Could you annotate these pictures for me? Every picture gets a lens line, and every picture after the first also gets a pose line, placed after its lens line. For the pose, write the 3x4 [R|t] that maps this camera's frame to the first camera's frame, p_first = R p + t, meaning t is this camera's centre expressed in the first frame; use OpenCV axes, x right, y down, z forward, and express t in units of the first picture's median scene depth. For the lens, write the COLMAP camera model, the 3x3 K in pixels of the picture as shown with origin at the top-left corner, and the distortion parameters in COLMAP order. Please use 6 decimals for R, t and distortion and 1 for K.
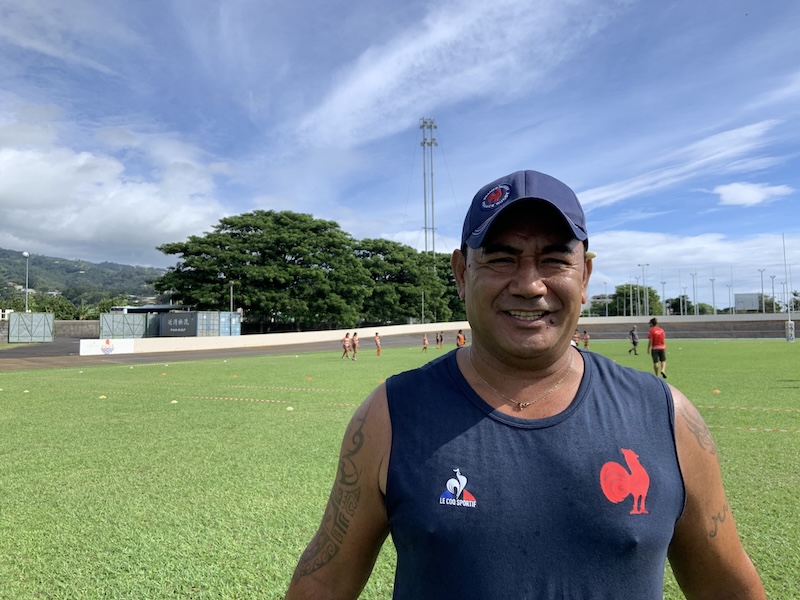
lens RADIAL K [[602.4, 0, 397.7], [0, 602.4, 280.6], [0, 0, 1]] dist [0.034224, -0.001703]
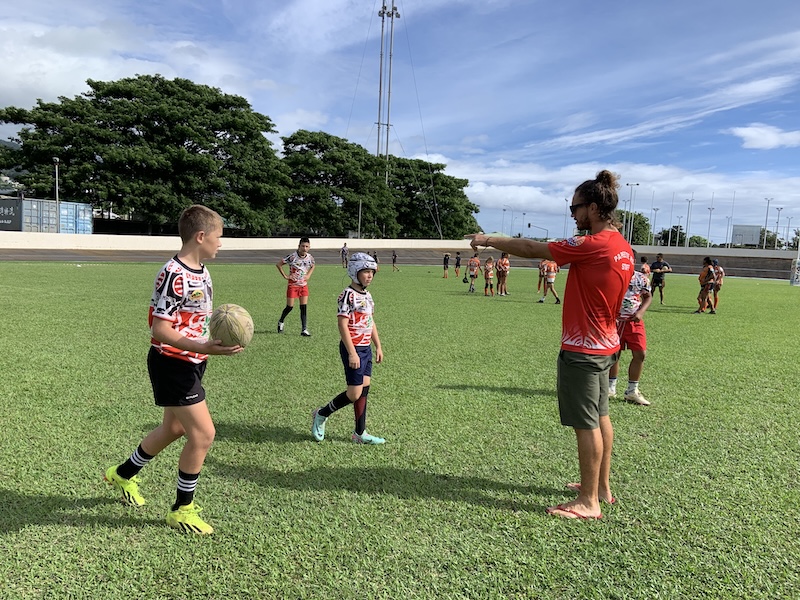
lens RADIAL K [[603.4, 0, 400.0], [0, 603.4, 300.0], [0, 0, 1]] dist [0.075114, -0.002362]
pose [[0.997924, 0.060933, 0.020850, 0.093030], [-0.063575, 0.983753, 0.167894, 0.012798], [-0.010281, -0.168871, 0.985584, 0.167593]]
